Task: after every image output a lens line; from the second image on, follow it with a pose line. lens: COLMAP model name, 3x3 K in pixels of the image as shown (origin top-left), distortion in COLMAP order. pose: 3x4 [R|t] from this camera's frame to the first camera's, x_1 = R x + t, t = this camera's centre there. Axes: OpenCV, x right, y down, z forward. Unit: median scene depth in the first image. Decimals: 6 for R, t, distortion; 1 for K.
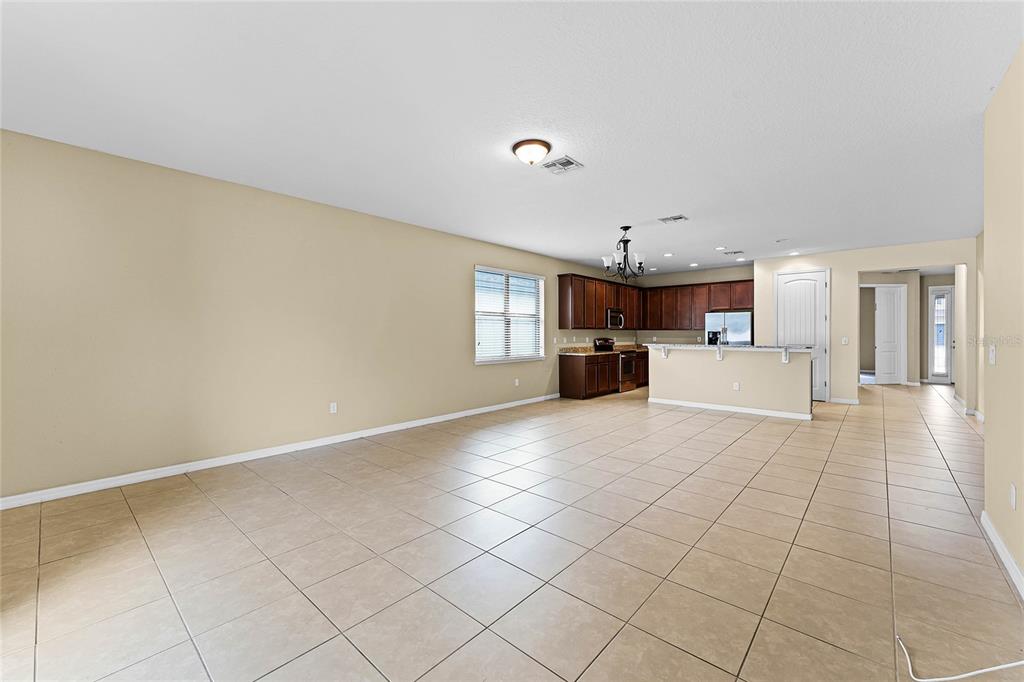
lens RADIAL K [[411.1, 0, 508.2], [0, 411.1, 335.2], [0, 0, 1]] dist [0.001259, 0.000097]
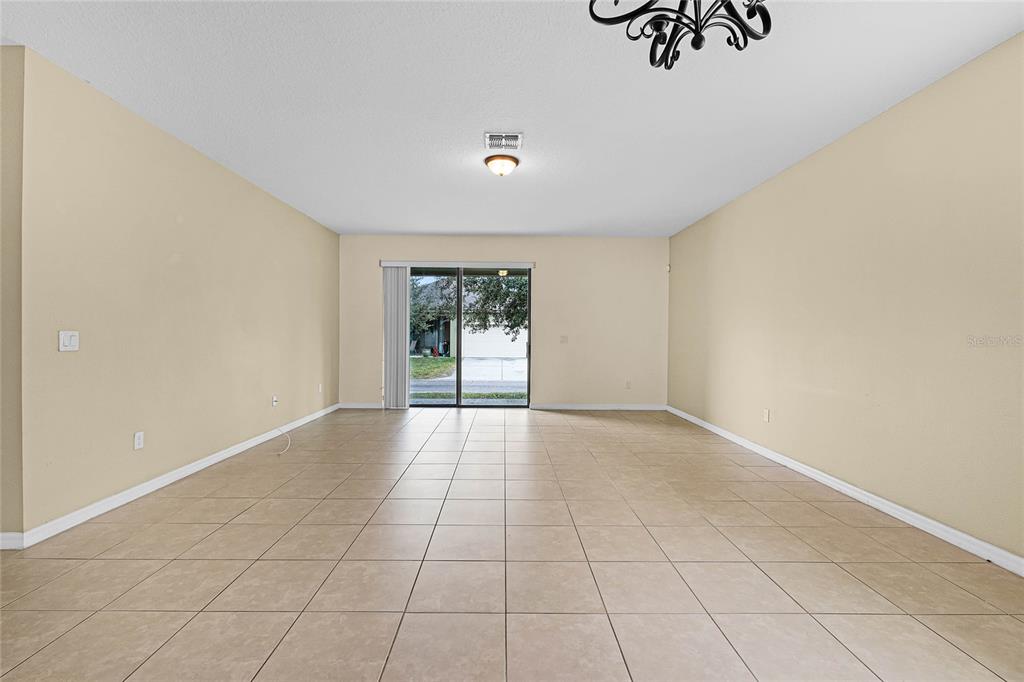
lens RADIAL K [[443.9, 0, 508.9], [0, 443.9, 342.6], [0, 0, 1]] dist [-0.000744, -0.000106]
pose [[-0.739401, 0.006344, -0.673235, 0.346428], [-0.009601, 0.999755, 0.019967, 0.006962], [0.673197, 0.021227, -0.739159, 0.770768]]
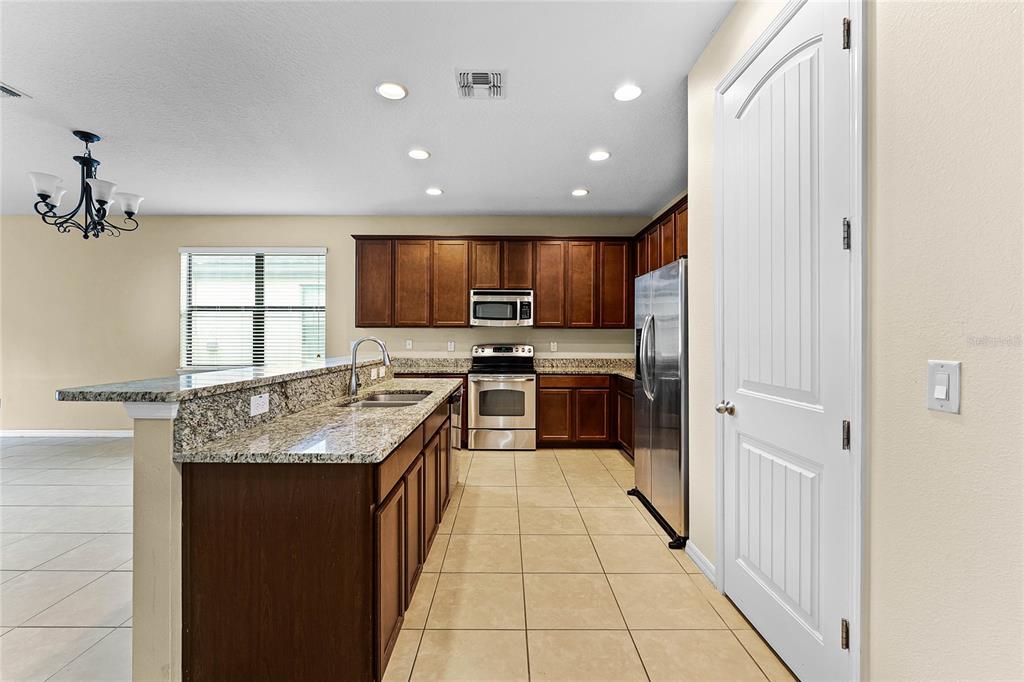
lens RADIAL K [[426.1, 0, 508.8], [0, 426.1, 338.3], [0, 0, 1]] dist [-0.003869, -0.000279]
pose [[0.668810, 0.003629, -0.743425, 0.753918], [-0.006419, 0.999979, -0.000894, 0.000118], [0.743406, 0.005370, 0.668819, 0.733602]]
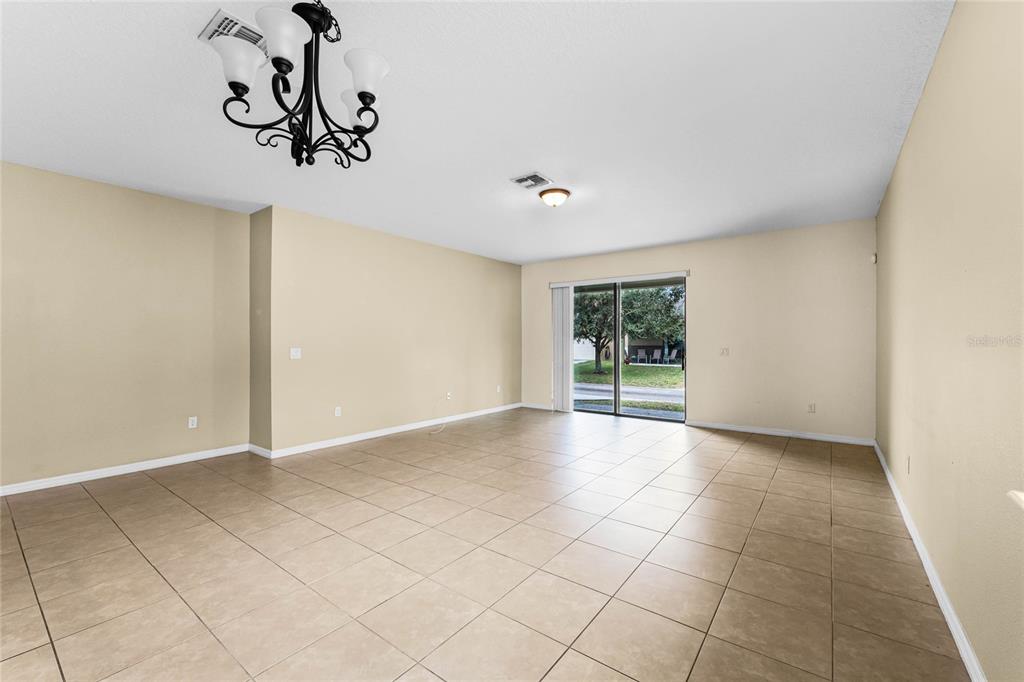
lens RADIAL K [[426.1, 0, 508.8], [0, 426.1, 338.3], [0, 0, 1]] dist [-0.003869, -0.000279]
pose [[-0.996736, -0.000293, -0.080732, 0.122144], [0.000042, 0.999991, -0.004155, -0.003136], [0.080732, -0.004145, -0.996727, 0.920524]]
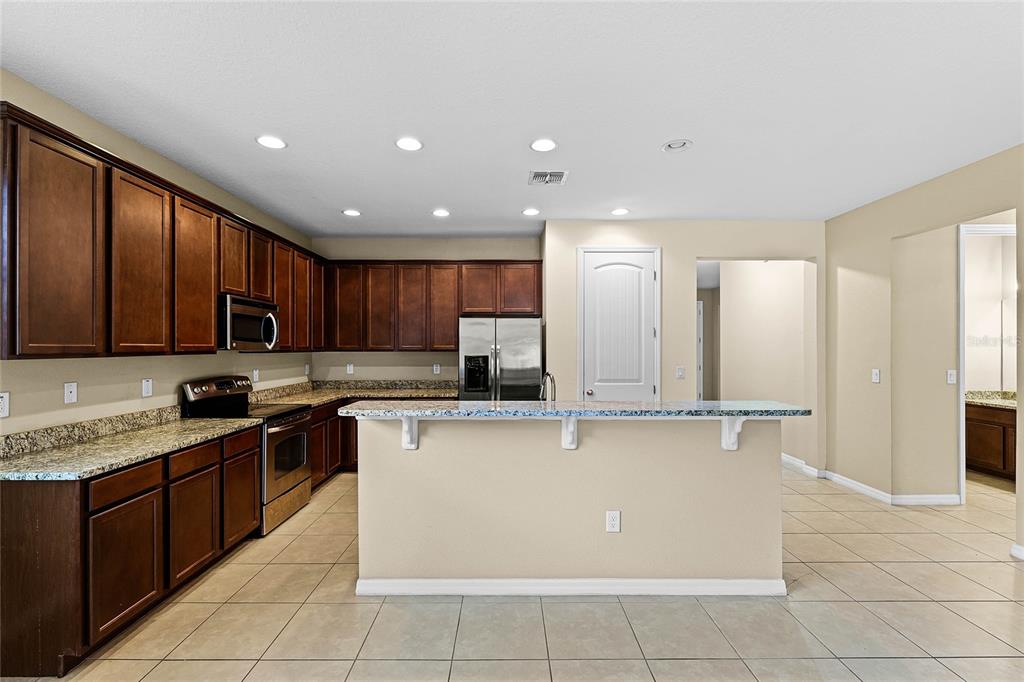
lens RADIAL K [[437.4, 0, 507.0], [0, 437.4, 344.7], [0, 0, 1]] dist [-0.000691, -0.000014]
pose [[0.743608, 0.002749, 0.668611, 0.191954], [0.002587, 0.999972, -0.006988, -0.019945], [-0.668611, 0.006926, 0.743580, 0.635920]]
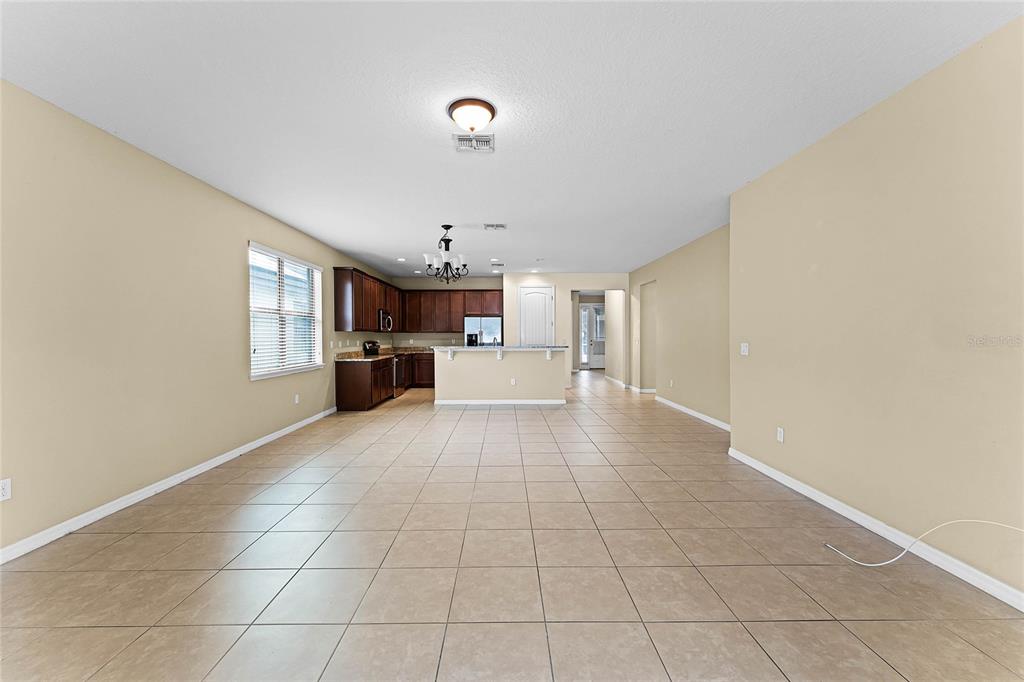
lens RADIAL K [[406.4, 0, 506.2], [0, 406.4, 335.7], [0, 0, 1]] dist [0.000413, 0.000043]
pose [[0.741604, -0.002102, 0.670834, -0.178254], [0.005222, 0.999983, -0.002640, -0.001241], [-0.670817, 0.005460, 0.741603, 0.140950]]
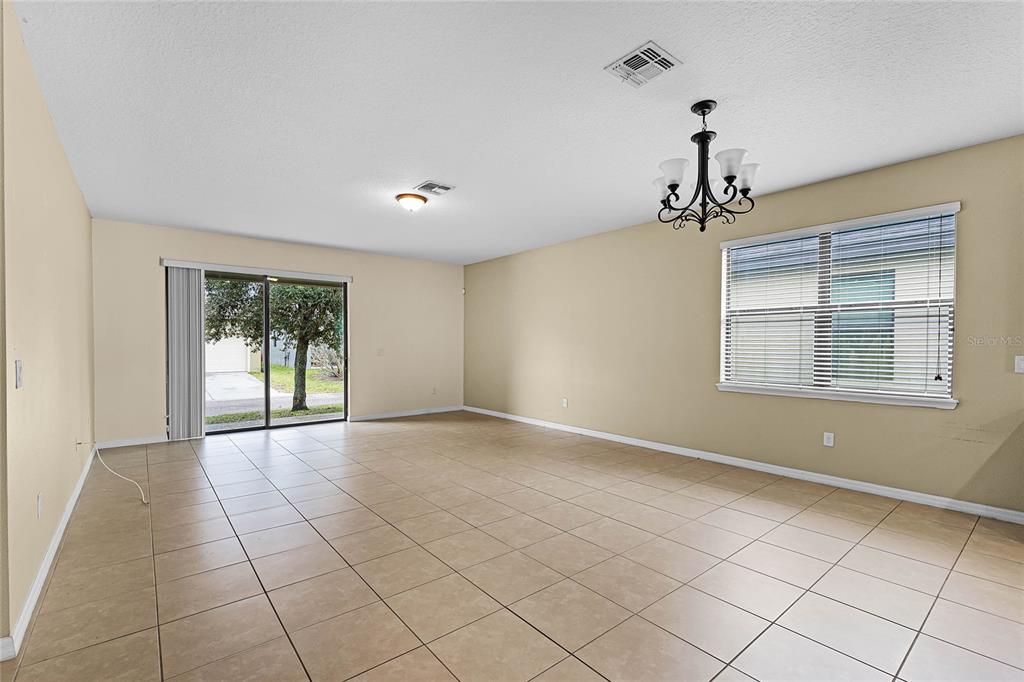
lens RADIAL K [[456.4, 0, 510.7], [0, 456.4, 346.2], [0, 0, 1]] dist [0.001026, 0.000084]
pose [[-0.155002, 0.006142, -0.987895, 0.571131], [-0.004774, 0.999964, 0.006966, -0.002935], [0.987903, 0.005796, -0.154967, 0.614118]]
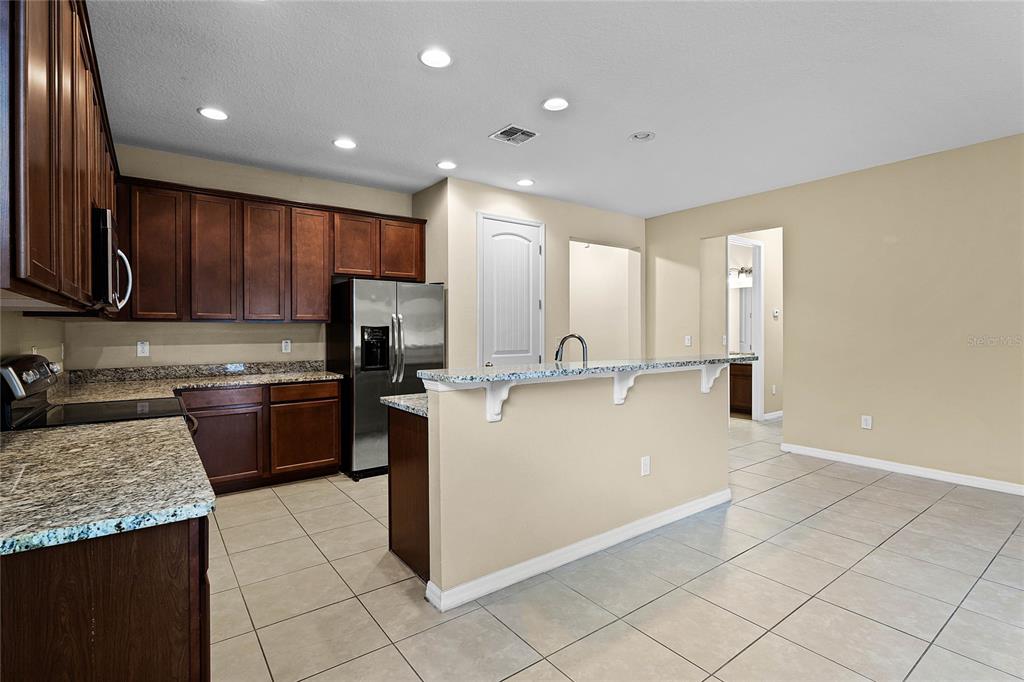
lens RADIAL K [[485.3, 0, 509.1], [0, 485.3, 330.6], [0, 0, 1]] dist [0.001370, 0.000320]
pose [[0.203868, -0.000105, 0.978998, 0.062883], [0.007400, 0.999972, -0.001434, -0.003223], [-0.978970, 0.007537, 0.203863, 0.840322]]
